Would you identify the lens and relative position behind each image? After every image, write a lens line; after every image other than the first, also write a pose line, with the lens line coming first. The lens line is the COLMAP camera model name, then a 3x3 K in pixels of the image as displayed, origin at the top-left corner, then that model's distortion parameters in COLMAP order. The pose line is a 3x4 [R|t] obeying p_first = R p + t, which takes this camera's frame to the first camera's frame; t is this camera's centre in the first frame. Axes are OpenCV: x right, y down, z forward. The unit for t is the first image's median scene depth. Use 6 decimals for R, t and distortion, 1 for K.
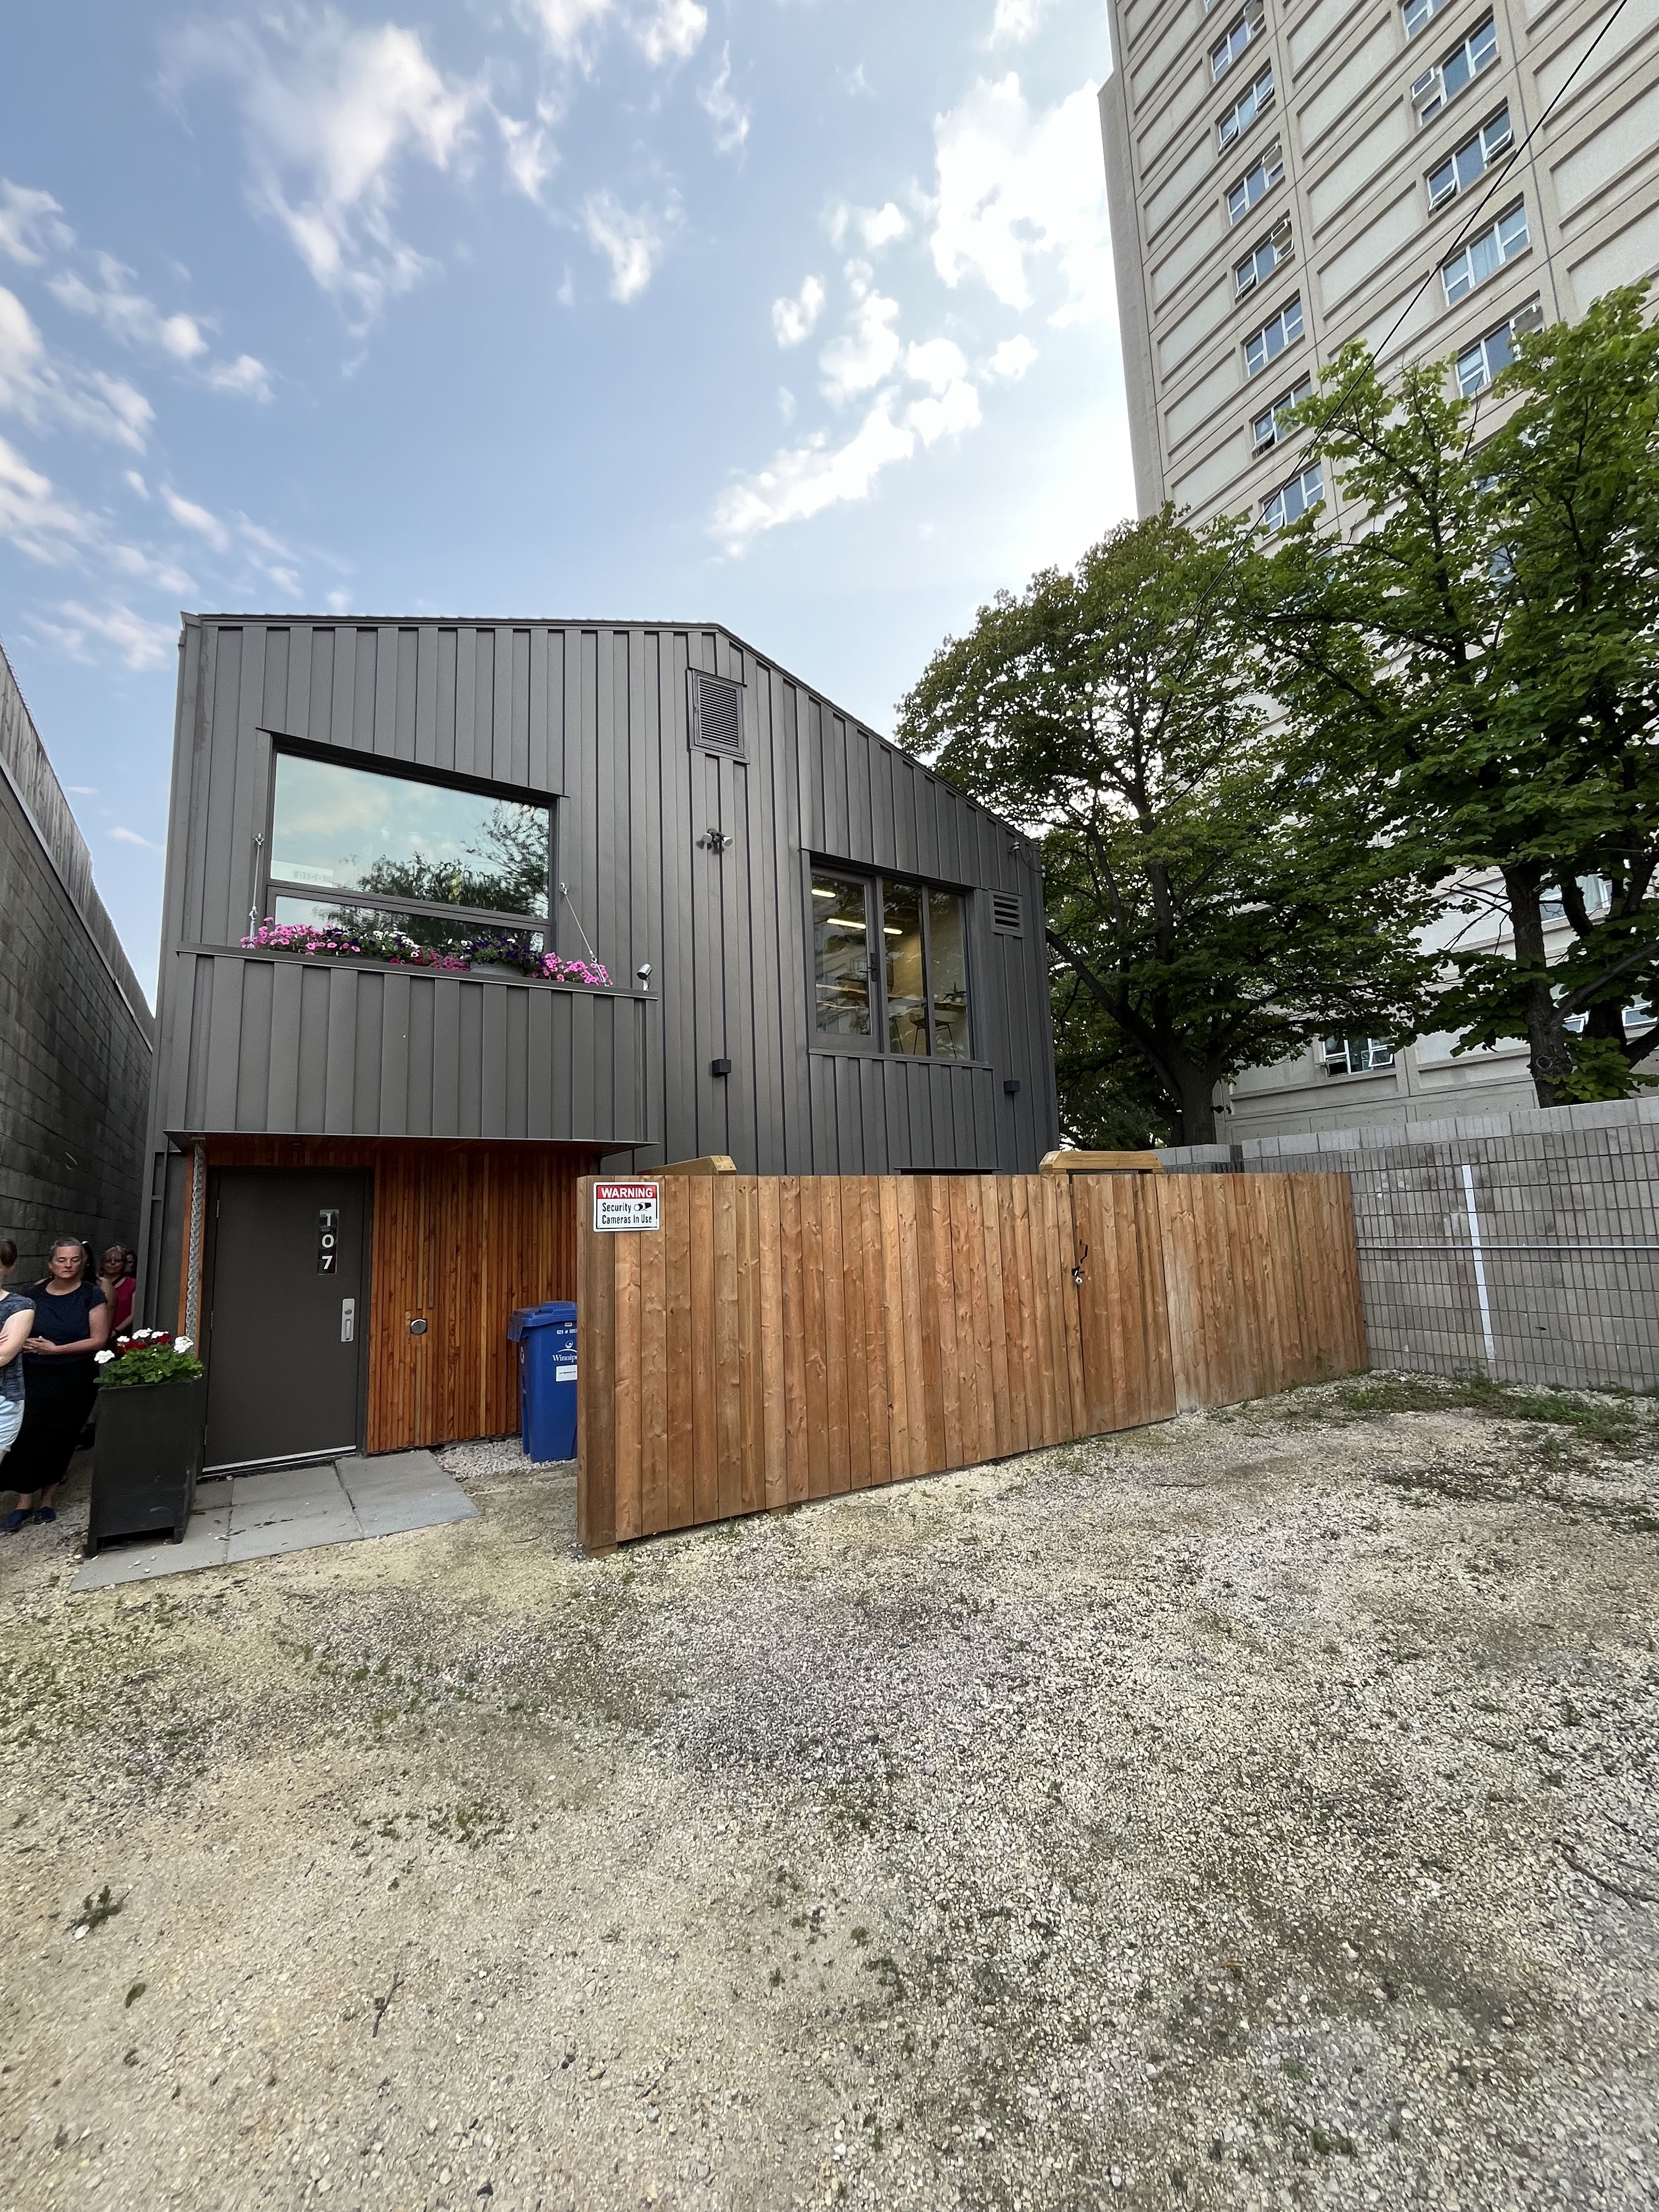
lens RADIAL K [[893.7, 0, 827.1], [0, 893.7, 1102.7], [0, 0, 1]] dist [-0.001054, -0.000015]
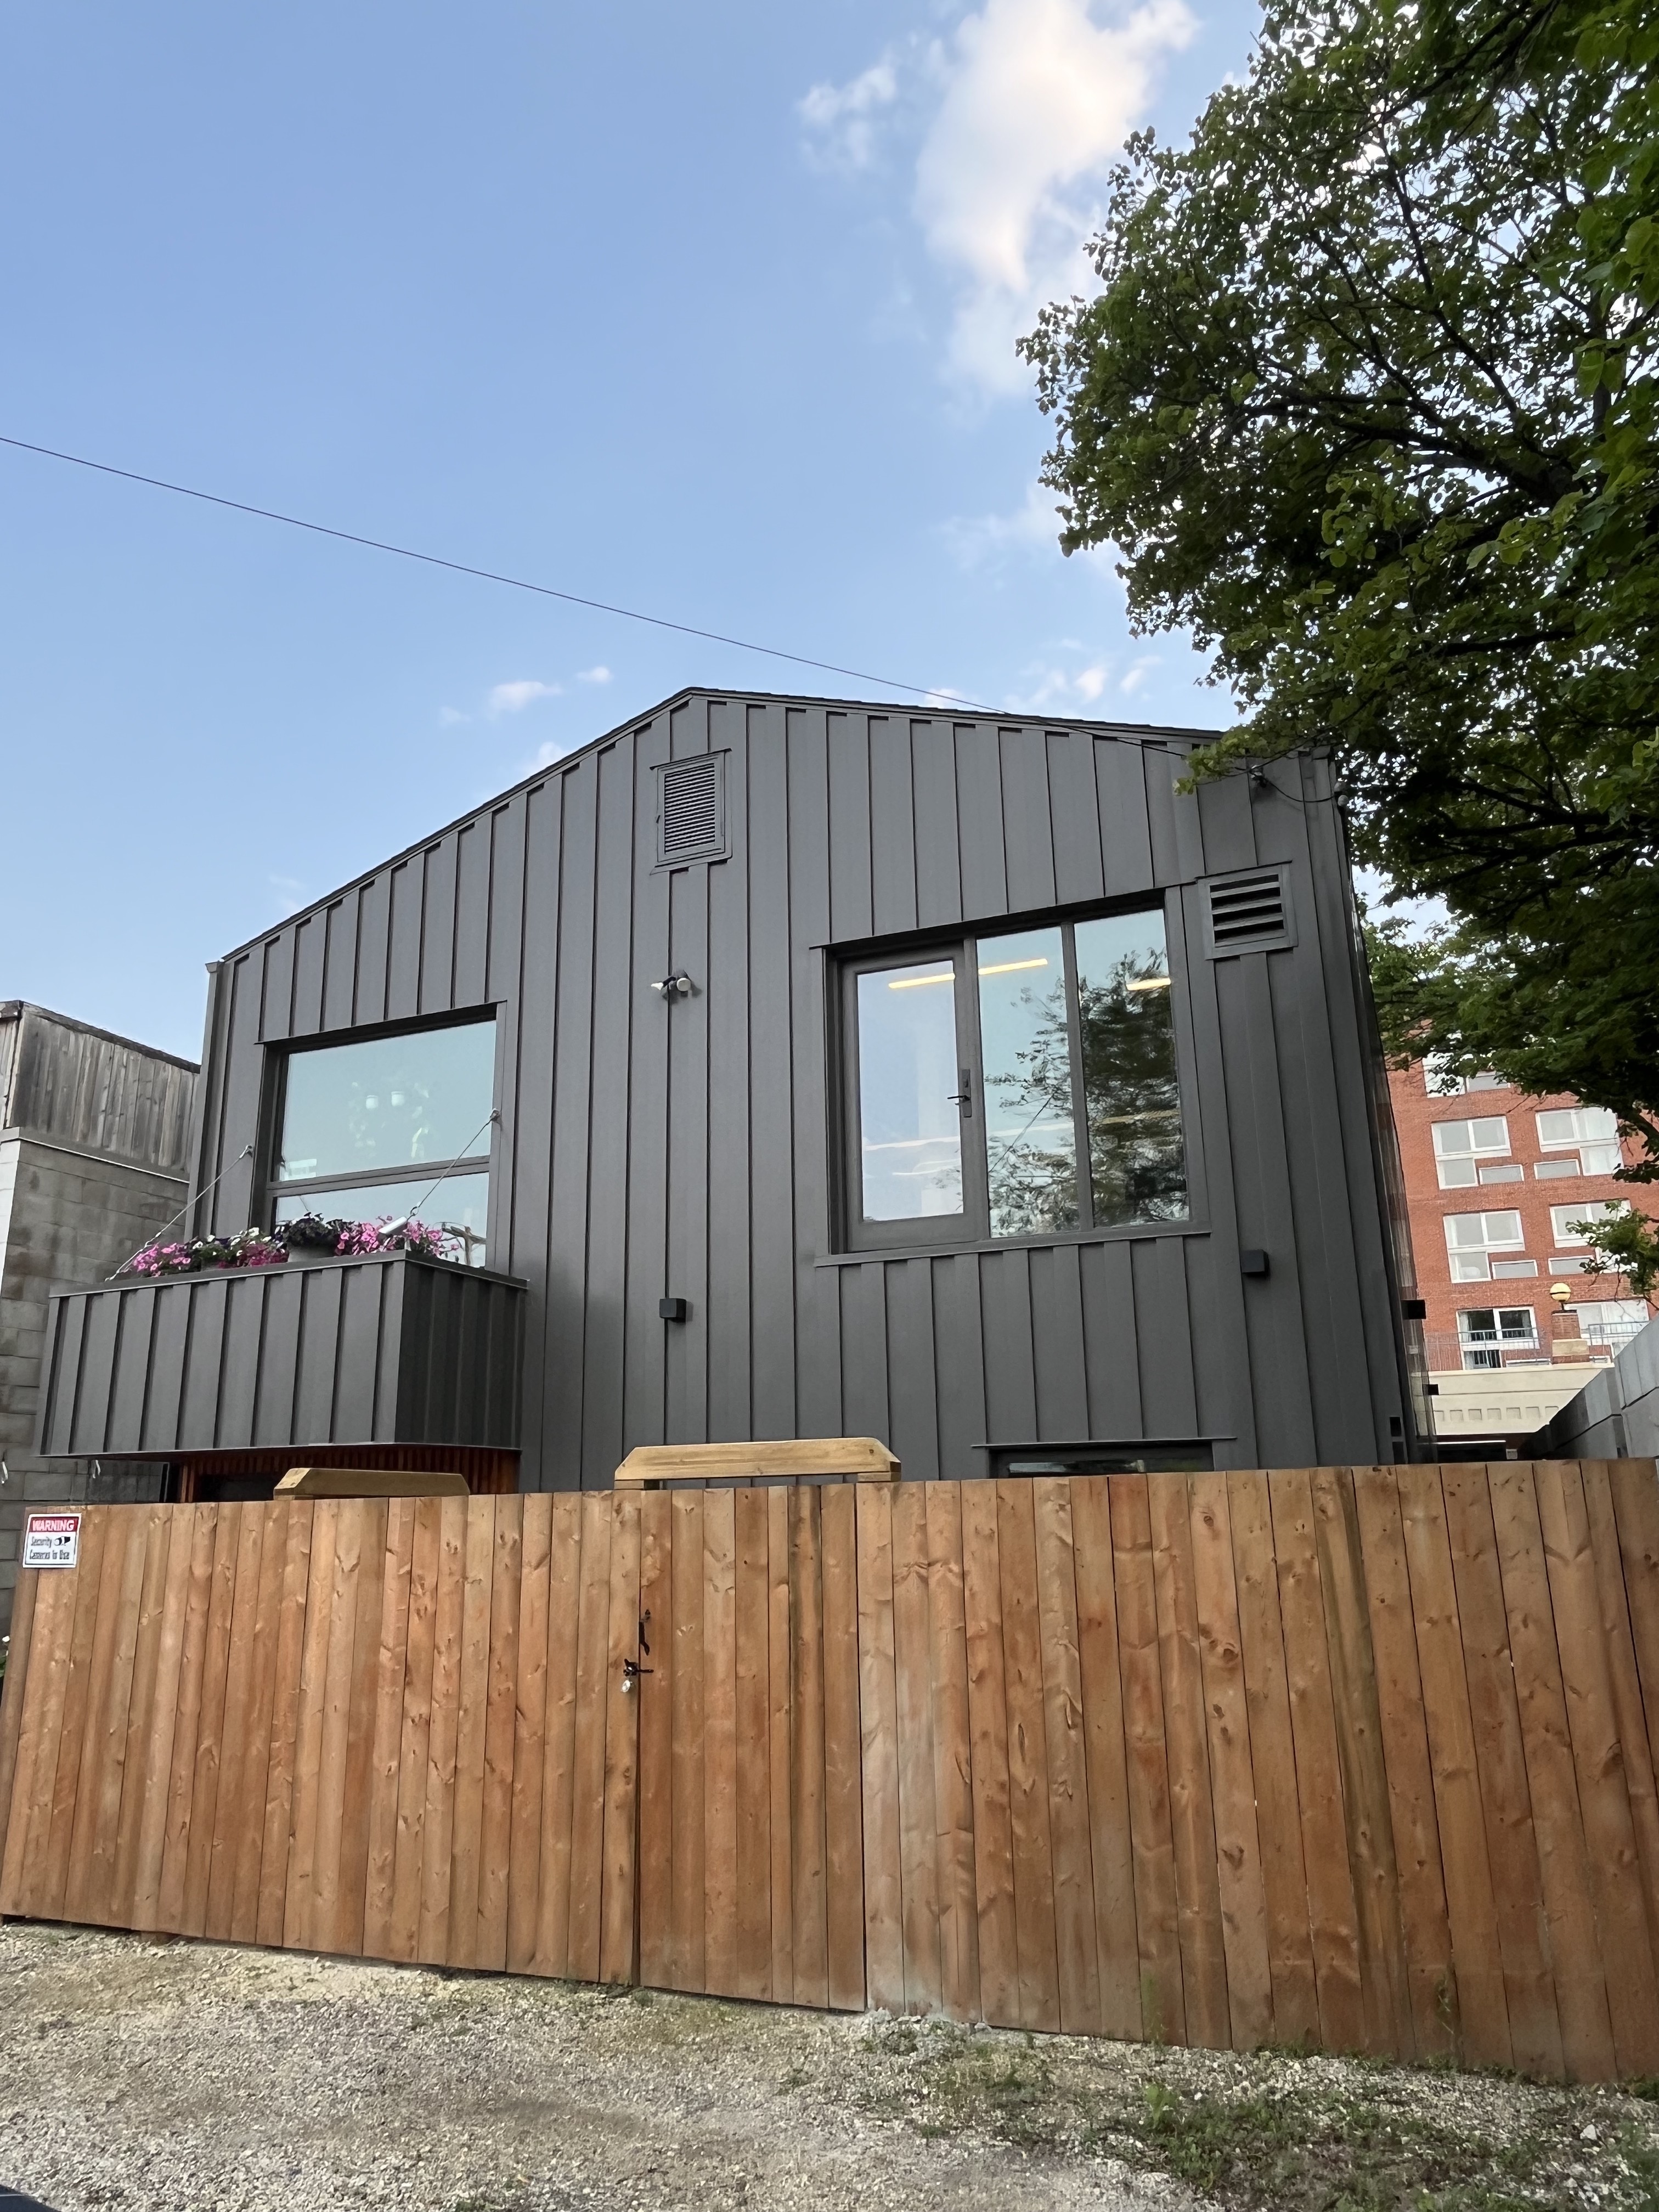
lens RADIAL K [[1457.5, 0, 829.5], [0, 1457.5, 1113.8], [0, 0, 1]] dist [-0.004390, 0.000497]
pose [[0.586508, -0.191523, -0.786973, 1.271541], [0.107053, 0.981446, -0.159069, 0.006035], [0.802838, 0.009048, 0.596129, 0.613919]]
